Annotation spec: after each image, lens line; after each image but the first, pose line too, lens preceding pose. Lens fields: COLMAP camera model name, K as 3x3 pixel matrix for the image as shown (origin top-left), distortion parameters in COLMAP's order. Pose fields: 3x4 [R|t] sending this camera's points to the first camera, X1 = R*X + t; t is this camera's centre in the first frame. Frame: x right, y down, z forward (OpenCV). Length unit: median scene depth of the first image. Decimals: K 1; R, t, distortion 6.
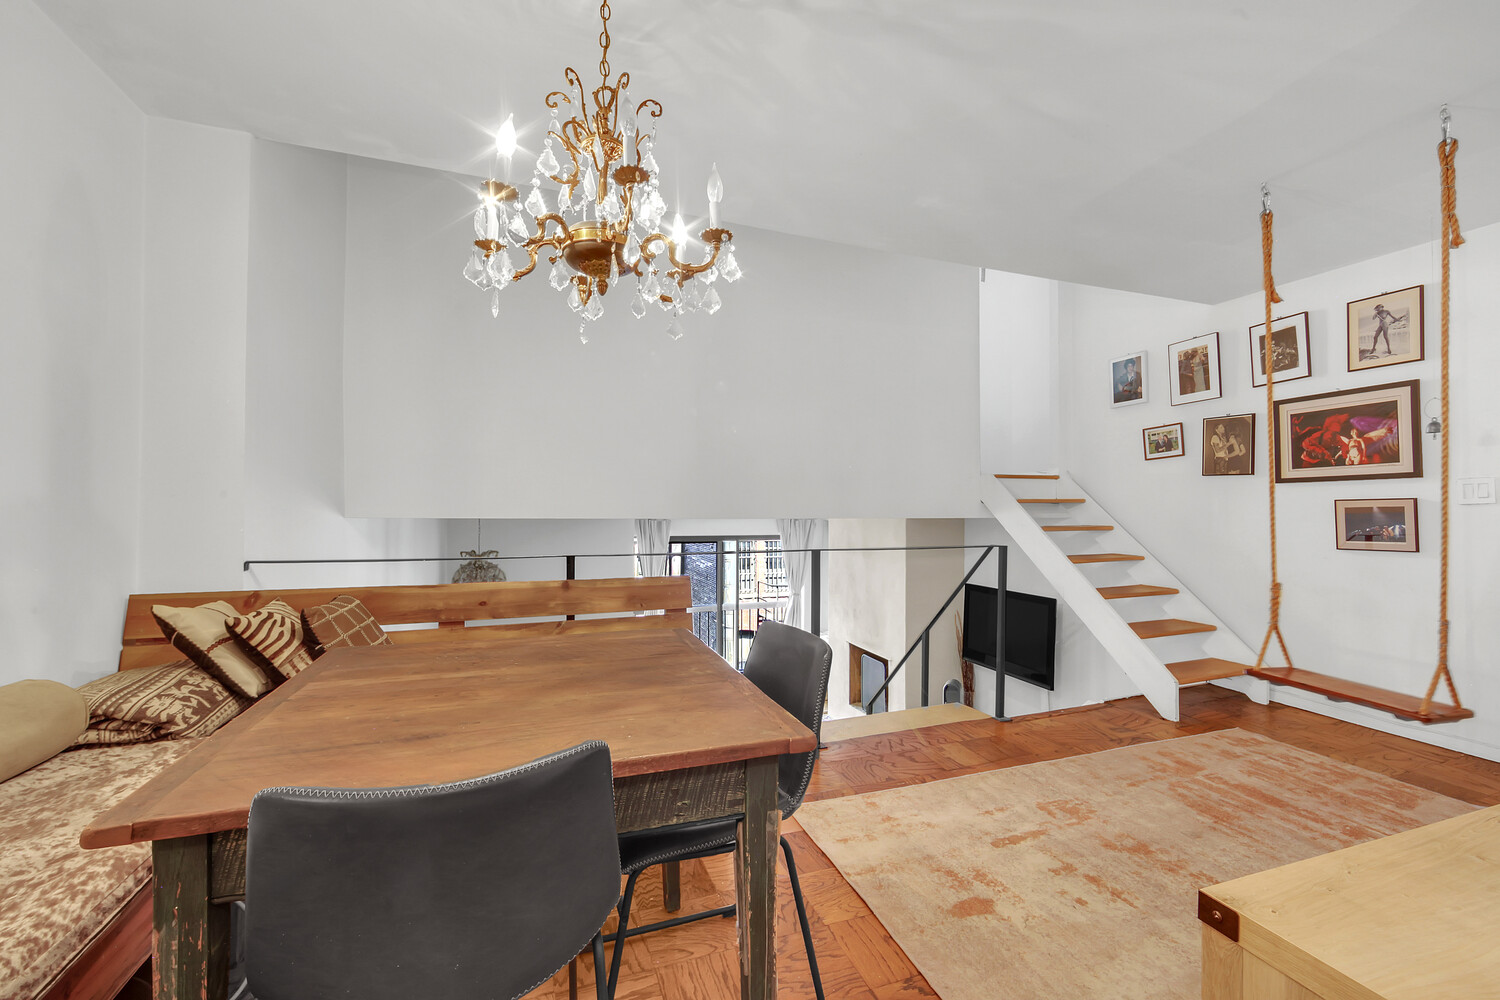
lens RADIAL K [[612.9, 0, 748.9], [0, 612.9, 499.2], [0, 0, 1]] dist [-0.017327, 0.002880]
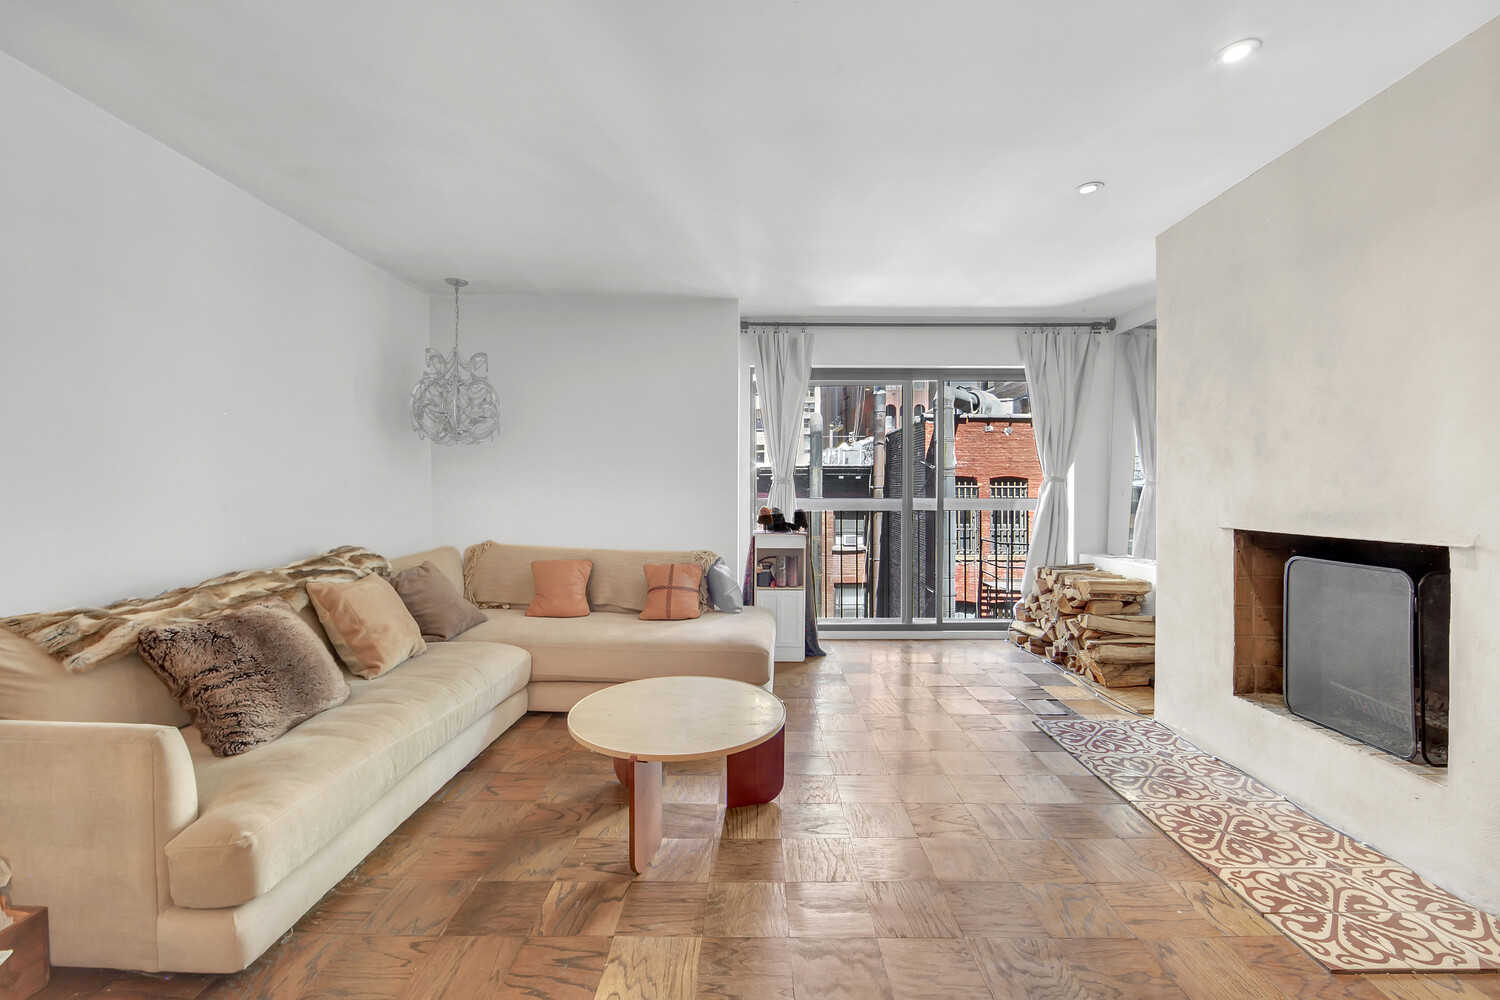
lens RADIAL K [[612.9, 0, 758.4], [0, 612.9, 500.5], [0, 0, 1]] dist [-0.017327, 0.002880]
pose [[0.945156, 0.002012, -0.326613, 0.014124], [0.004278, 0.999819, 0.018539, 0.384699], [0.326591, -0.018920, 0.944976, 1.025279]]
